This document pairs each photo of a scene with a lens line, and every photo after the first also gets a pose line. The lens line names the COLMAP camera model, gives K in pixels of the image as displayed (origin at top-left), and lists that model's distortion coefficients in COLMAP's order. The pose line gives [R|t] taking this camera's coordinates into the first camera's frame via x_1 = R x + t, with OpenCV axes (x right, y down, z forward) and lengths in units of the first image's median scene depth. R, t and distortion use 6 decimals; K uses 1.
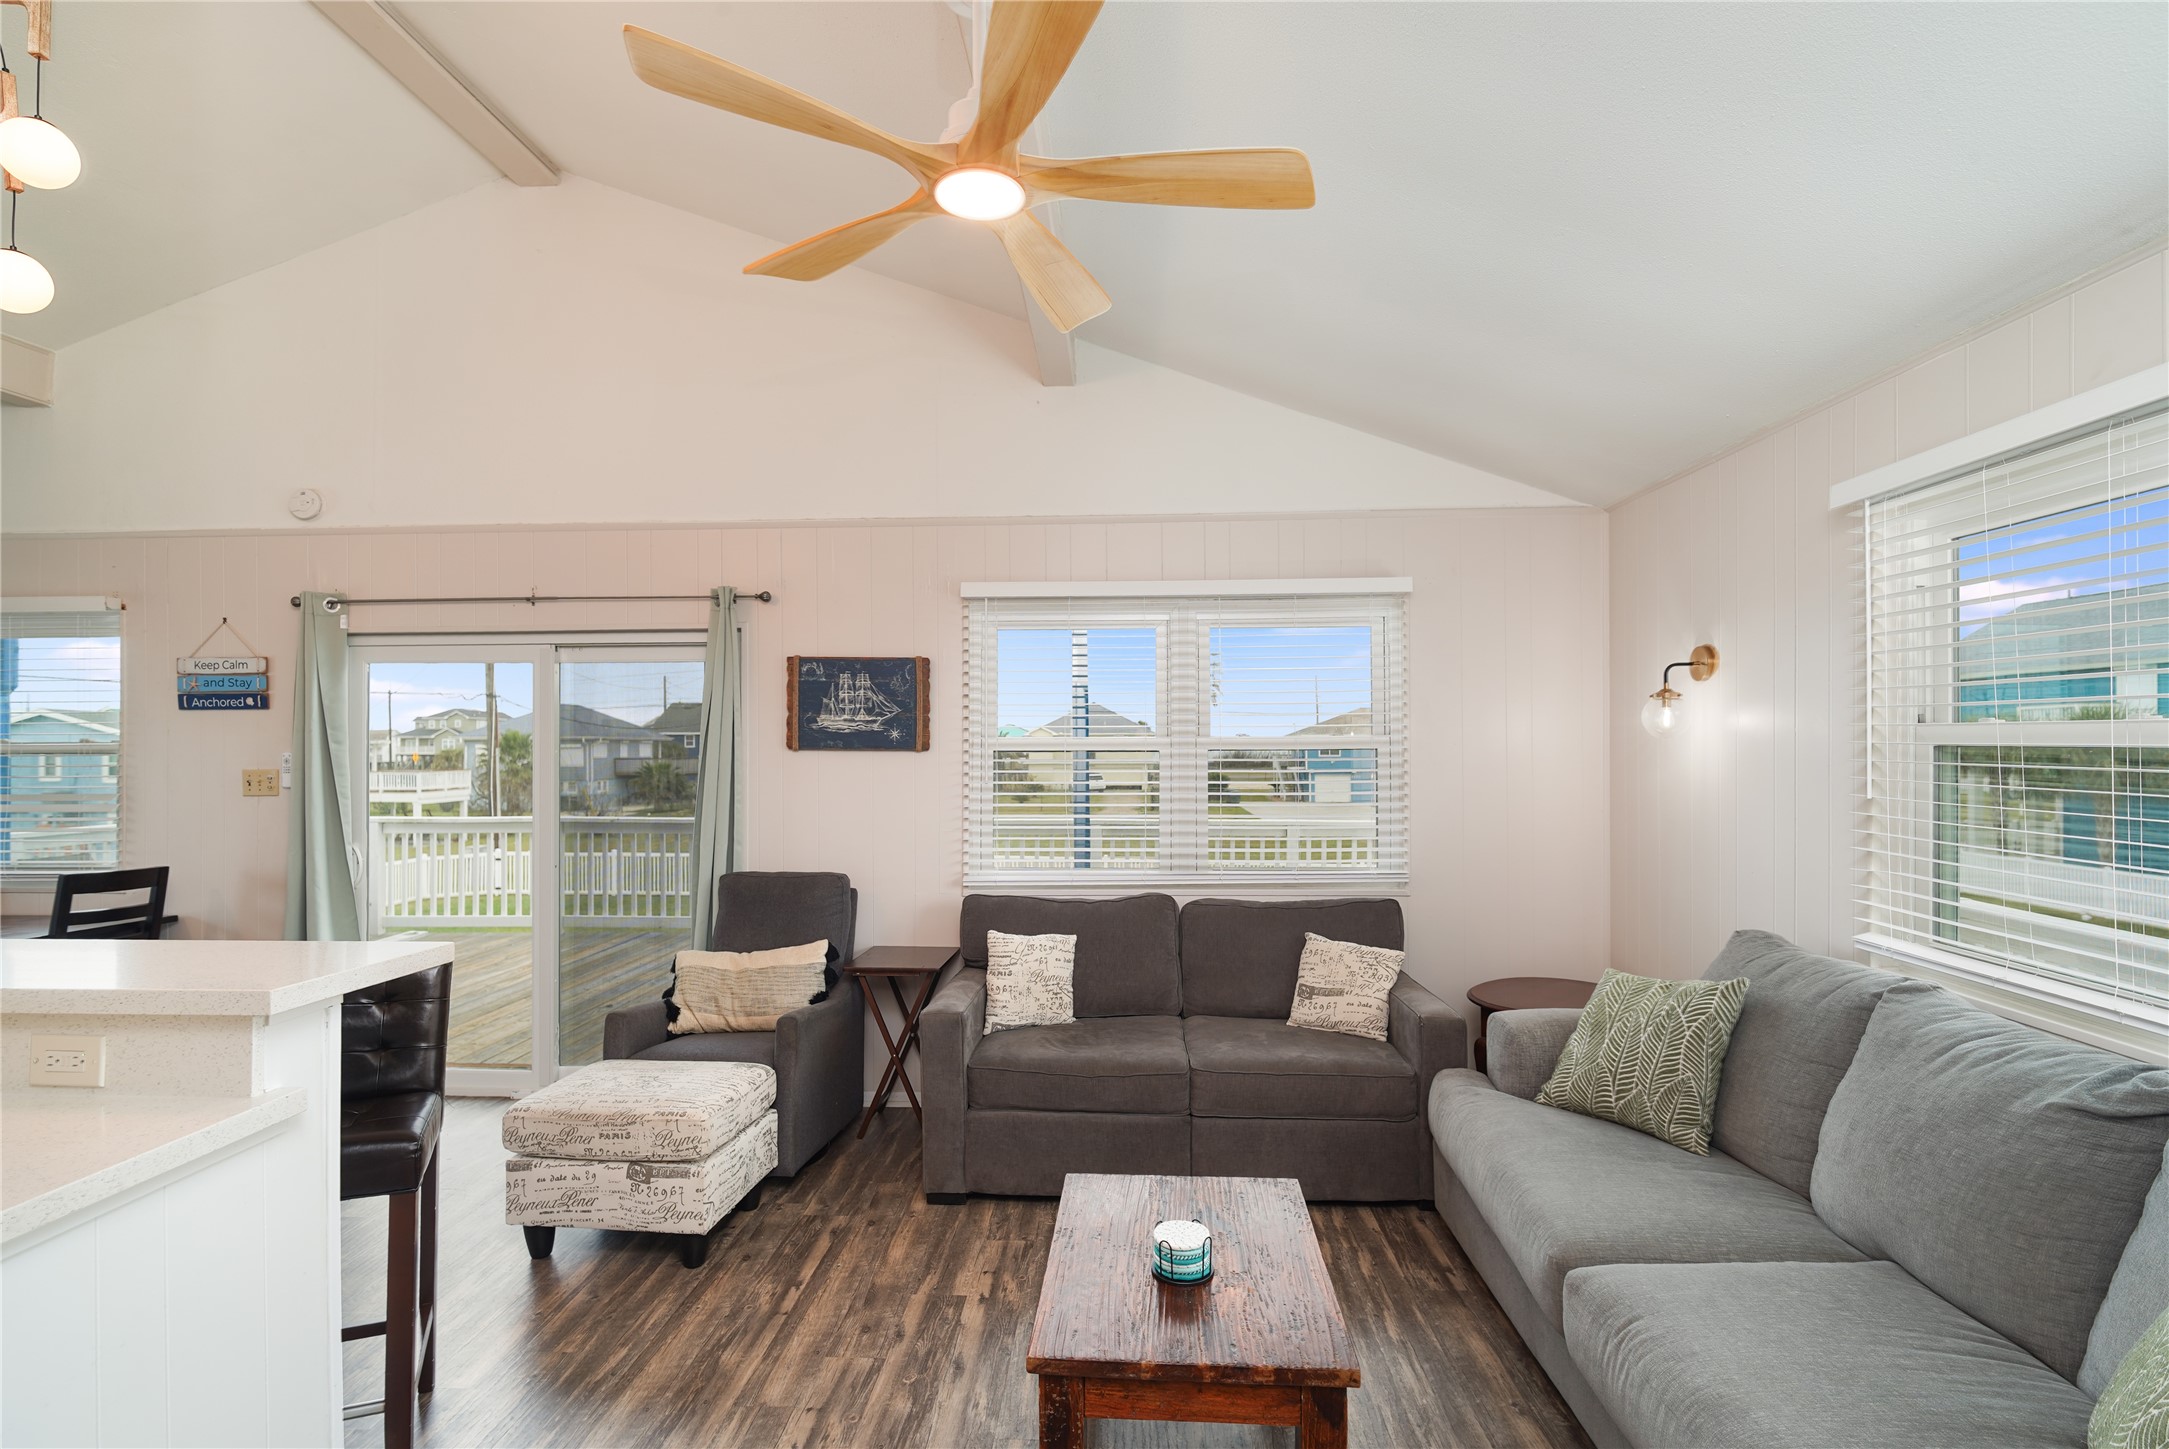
lens RADIAL K [[1061.3, 0, 1085.0], [0, 1061.3, 741.6], [0, 0, 1]] dist [0.001505, -0.001141]
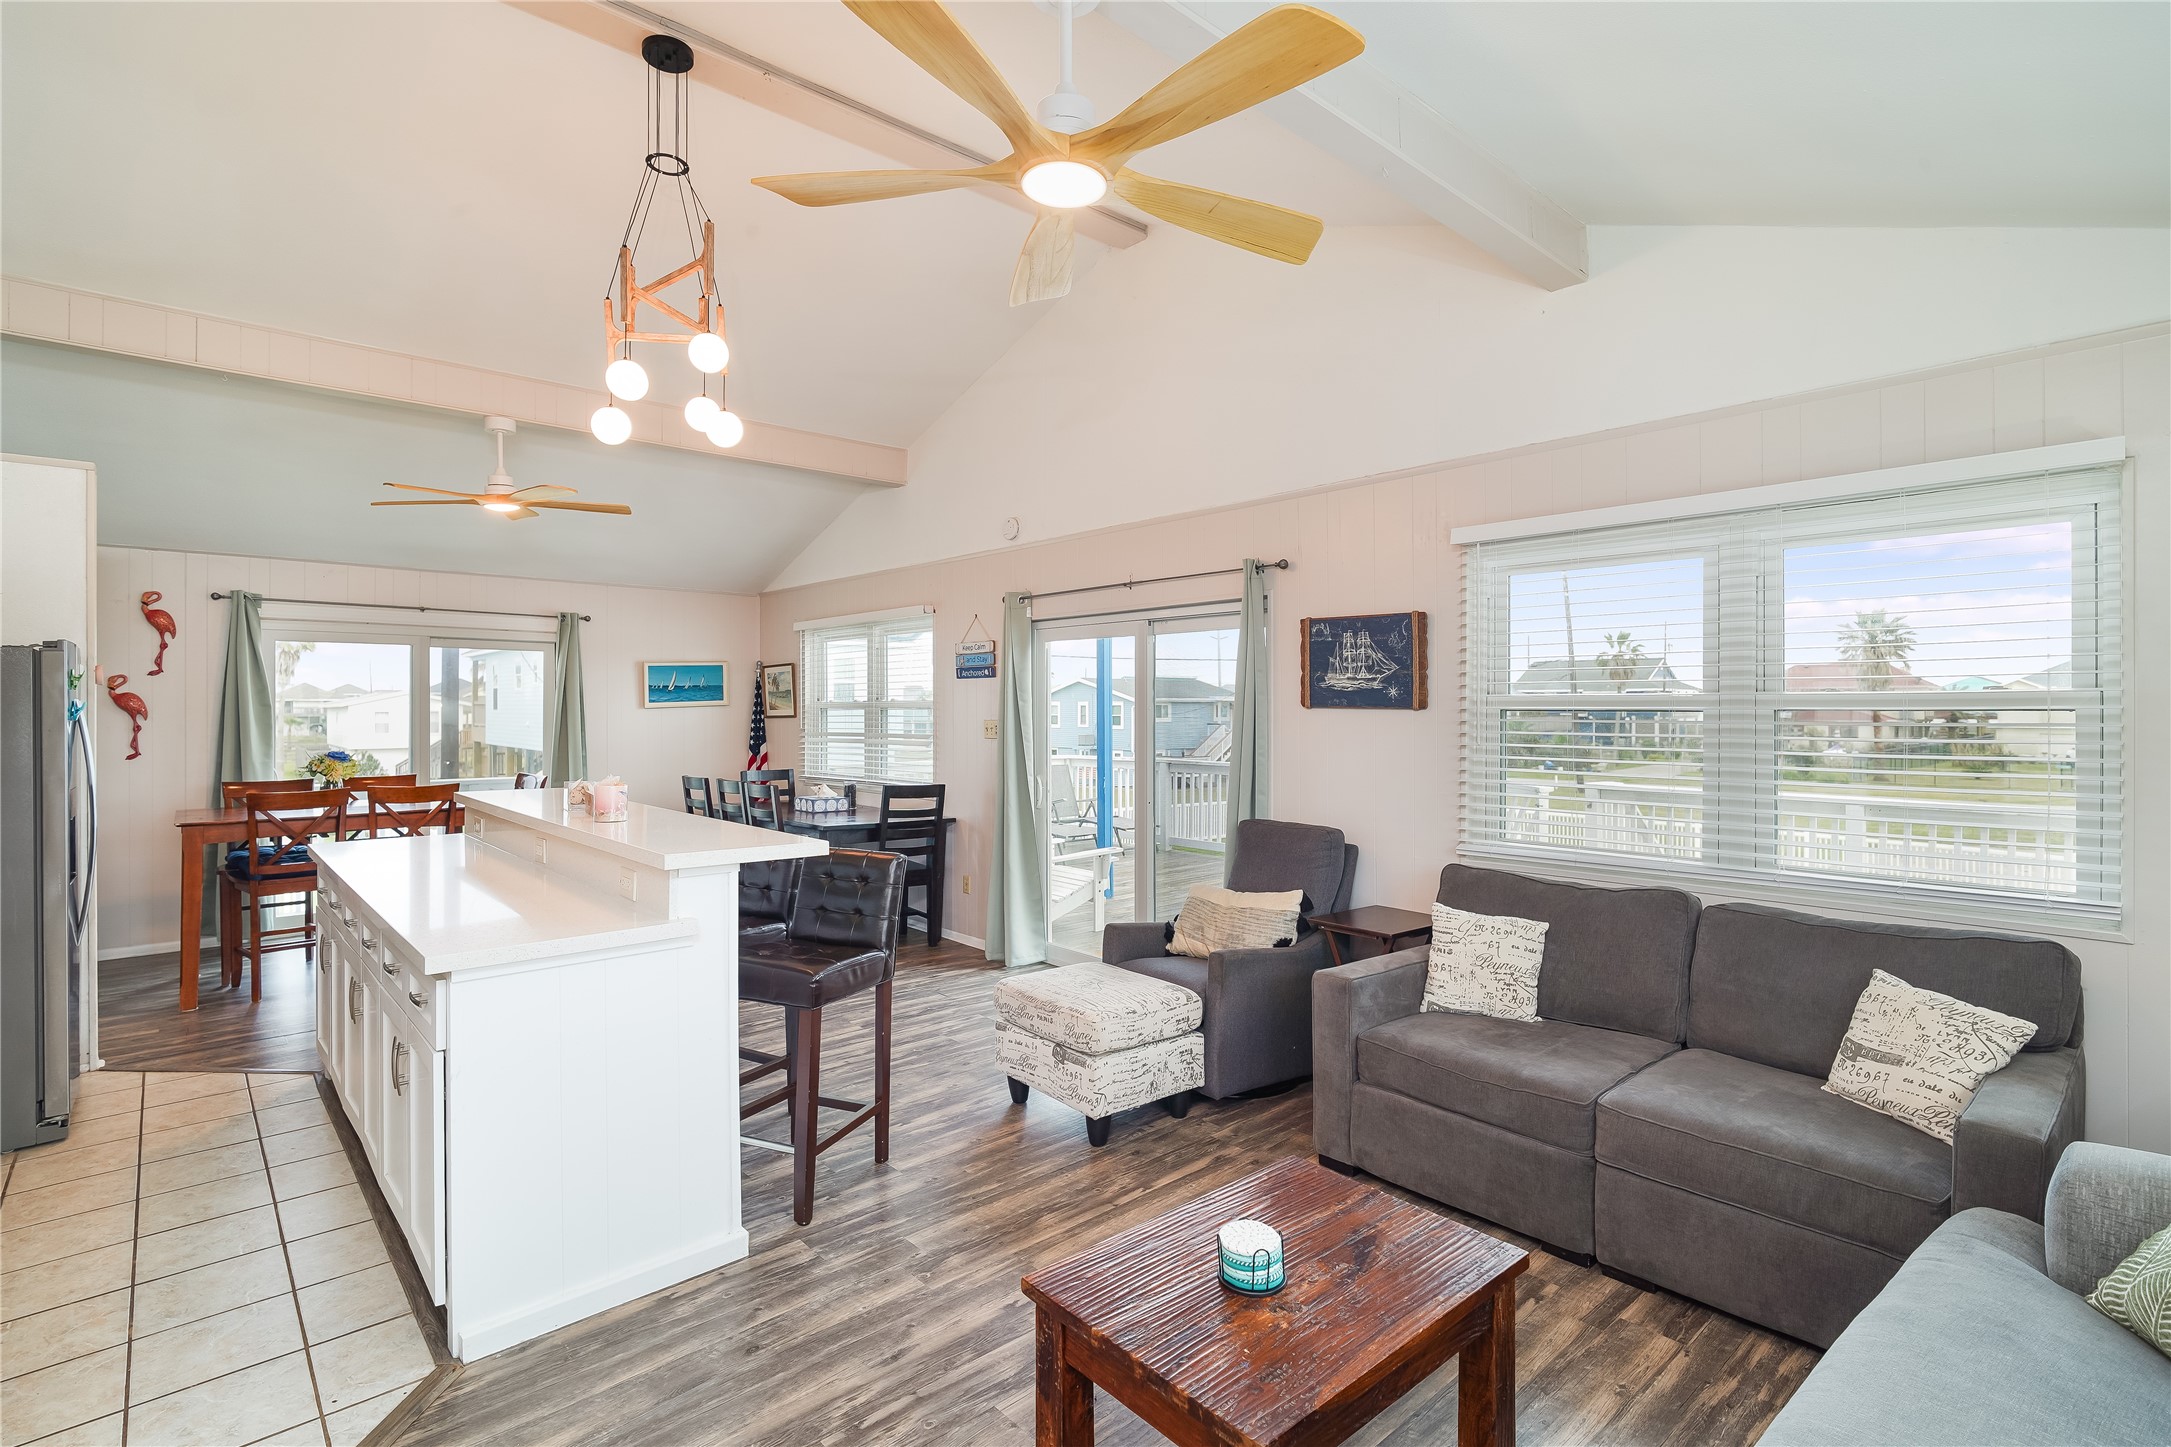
lens RADIAL K [[1026.7, 0, 1091.3], [0, 1026.7, 705.8], [0, 0, 1]] dist [-0.001452, -0.000552]
pose [[0.702037, 0.002649, -0.712136, 0.302797], [0.000999, 0.999988, 0.004704, 0.001091], [0.712140, -0.004014, 0.702026, 0.137836]]
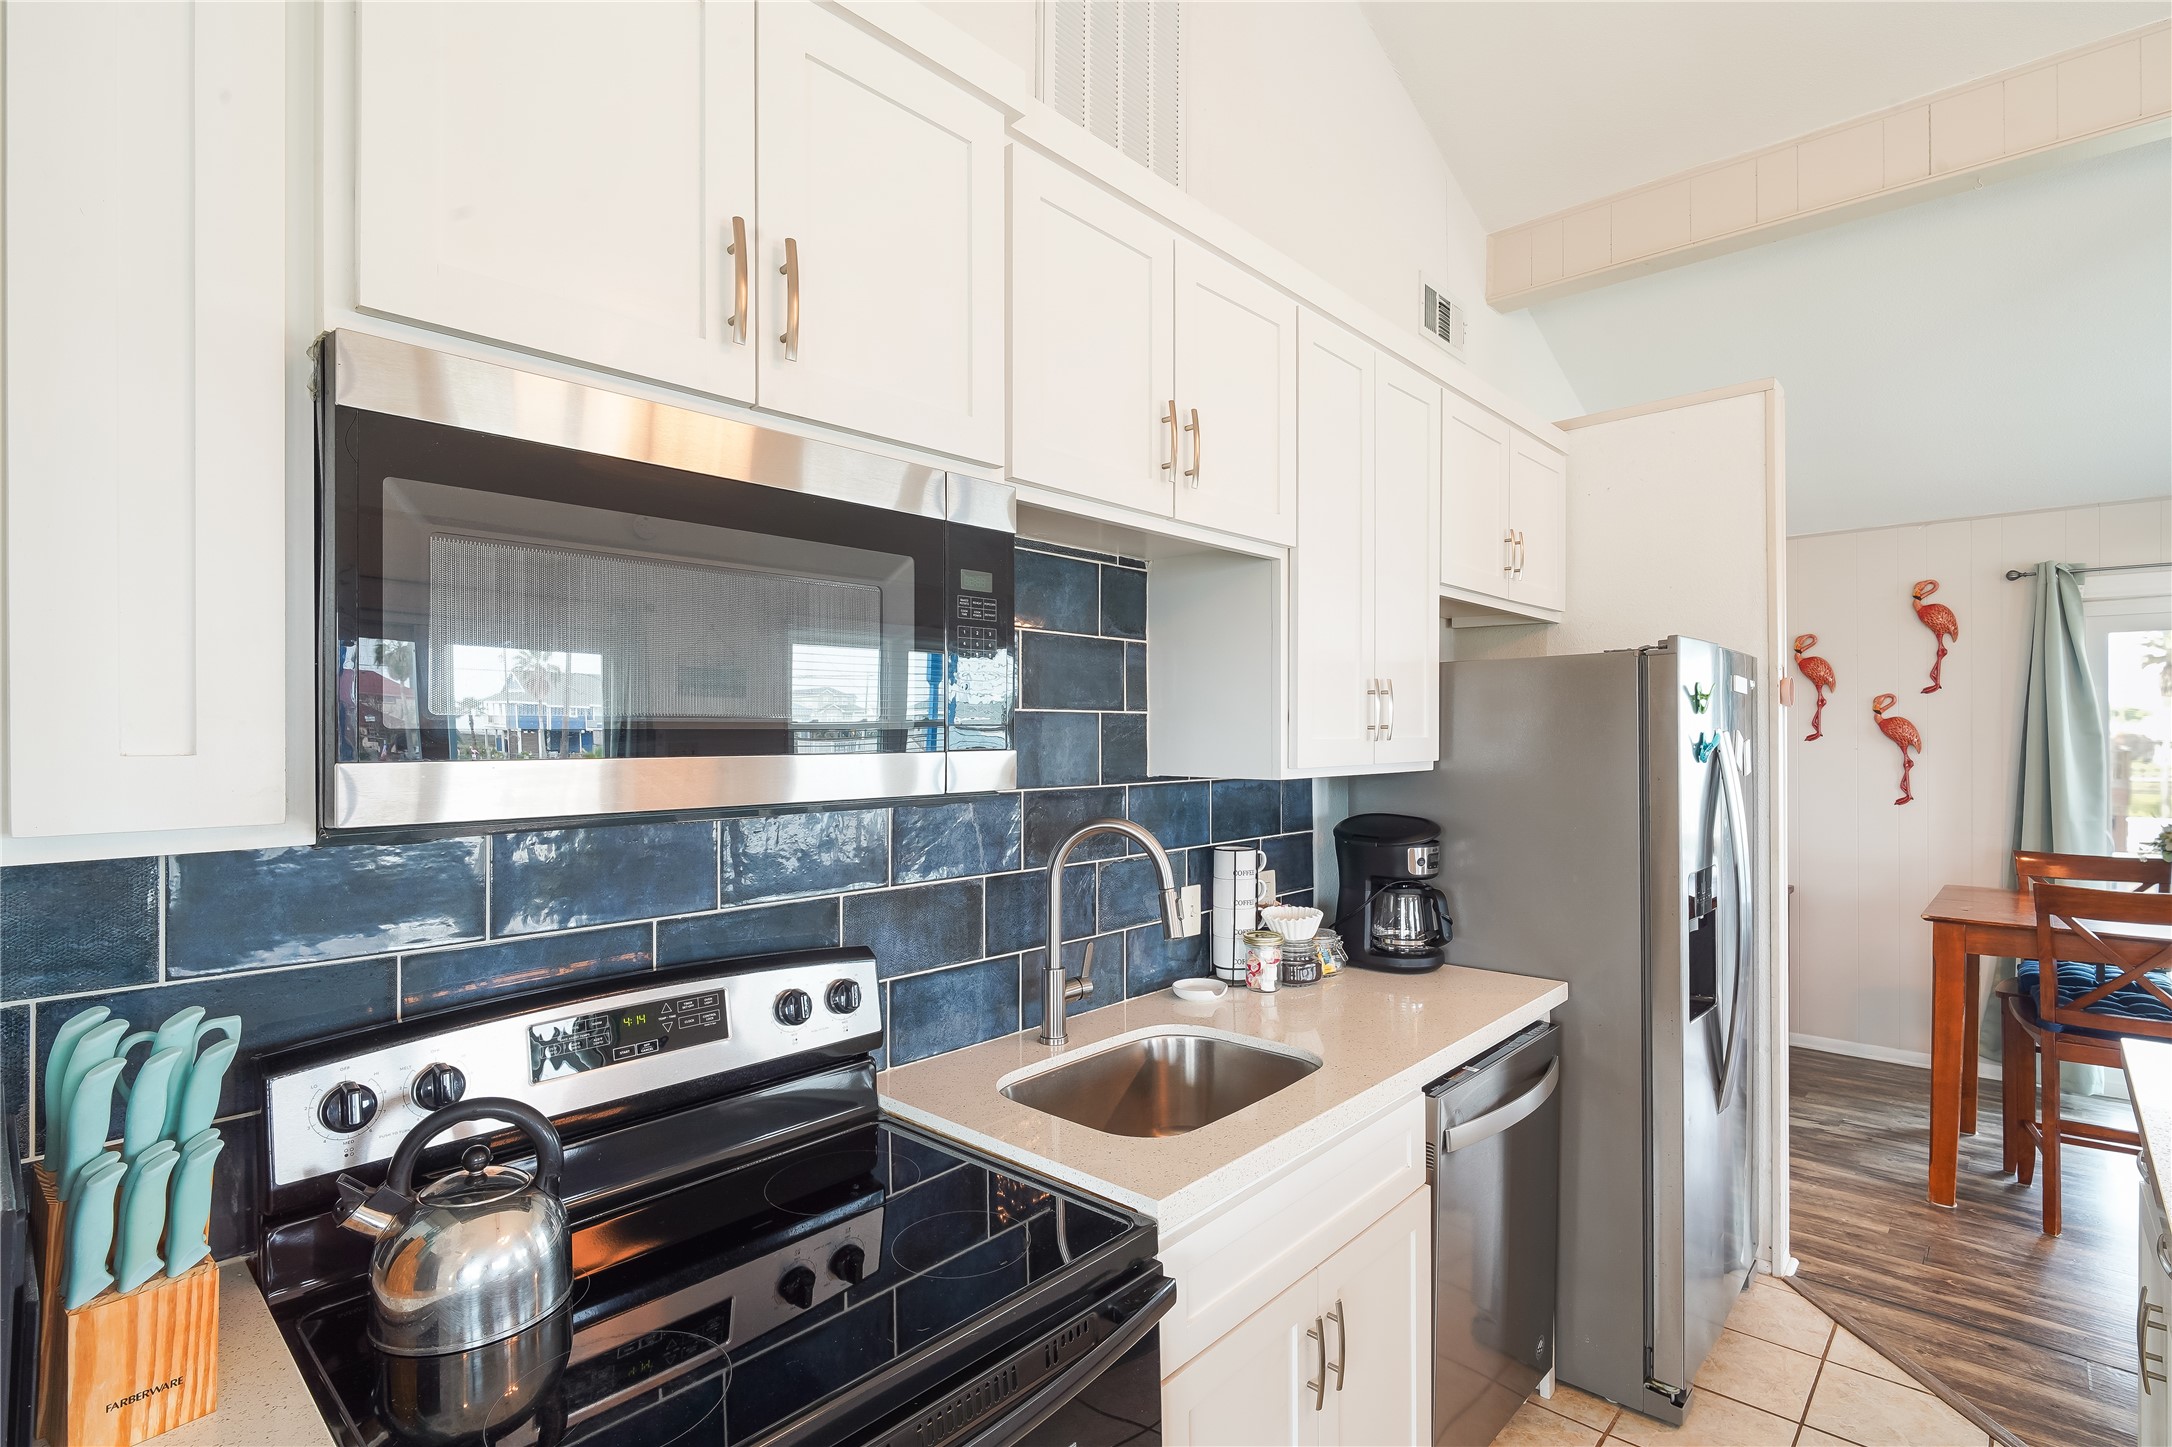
lens RADIAL K [[1021.7, 0, 1091.3], [0, 1021.7, 730.6], [0, 0, 1]] dist [-0.001914, -0.001260]
pose [[-0.649368, 0.004095, -0.760464, -0.250527], [0.007449, 0.999972, -0.000976, -0.002495], [0.760438, -0.006298, -0.649380, 0.233954]]
